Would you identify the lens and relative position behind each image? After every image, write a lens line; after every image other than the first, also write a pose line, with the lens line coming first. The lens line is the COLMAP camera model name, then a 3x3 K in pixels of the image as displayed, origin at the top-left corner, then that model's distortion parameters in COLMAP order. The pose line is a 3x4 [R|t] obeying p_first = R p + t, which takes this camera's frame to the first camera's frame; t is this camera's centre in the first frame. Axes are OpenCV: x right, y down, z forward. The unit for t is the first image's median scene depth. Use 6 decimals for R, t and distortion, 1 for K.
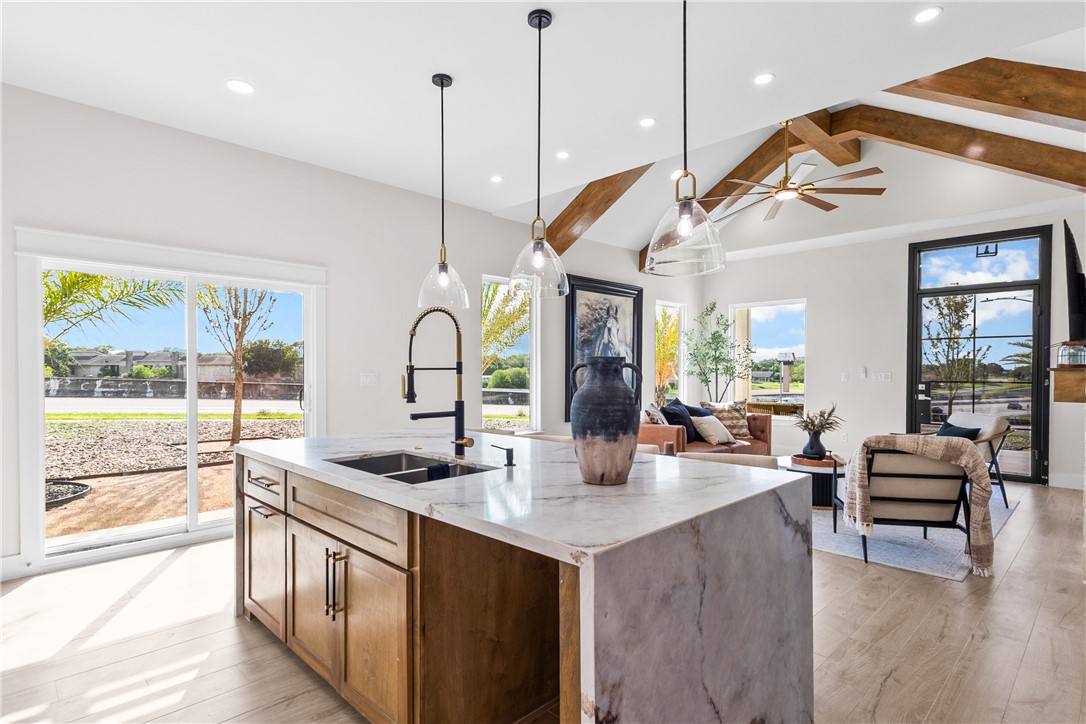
lens RADIAL K [[562.9, 0, 538.1], [0, 562.9, 366.9], [0, 0, 1]] dist [0.007970, 0.000802]
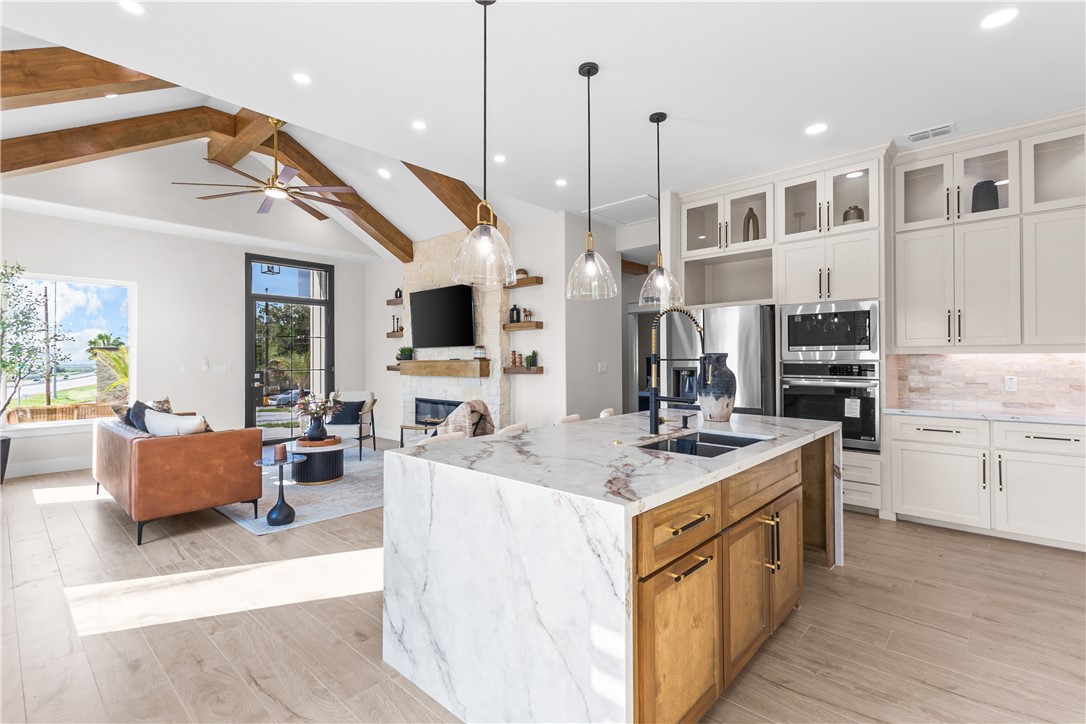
lens RADIAL K [[502.5, 0, 533.5], [0, 502.5, 352.1], [0, 0, 1]] dist [0.020676, 0.000492]
pose [[-0.038605, 0.011866, 0.999184, -0.393742], [0.002620, 0.999927, -0.011774, -0.000726], [-0.999251, 0.002163, -0.038633, 0.449029]]
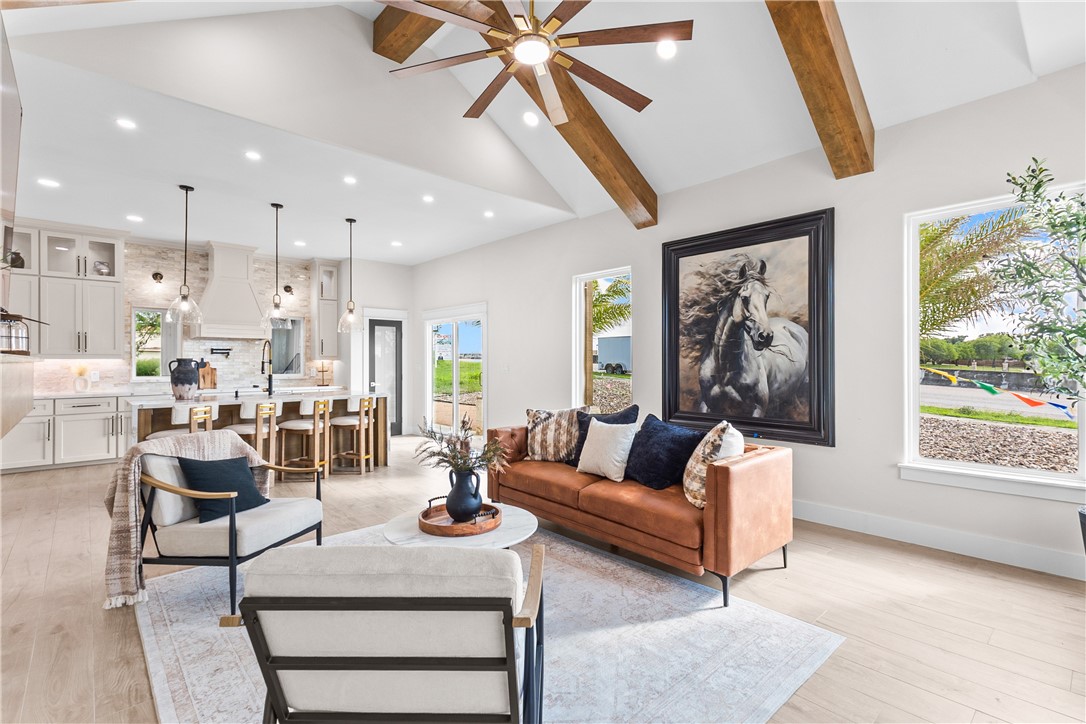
lens RADIAL K [[502.5, 0, 541.4], [0, 502.5, 359.9], [0, 0, 1]] dist [0.020676, 0.000492]
pose [[-0.042875, -0.002632, -0.999077, 0.736942], [0.005600, 0.999980, -0.002875, 0.003789], [0.999065, -0.005718, -0.042860, 0.805386]]
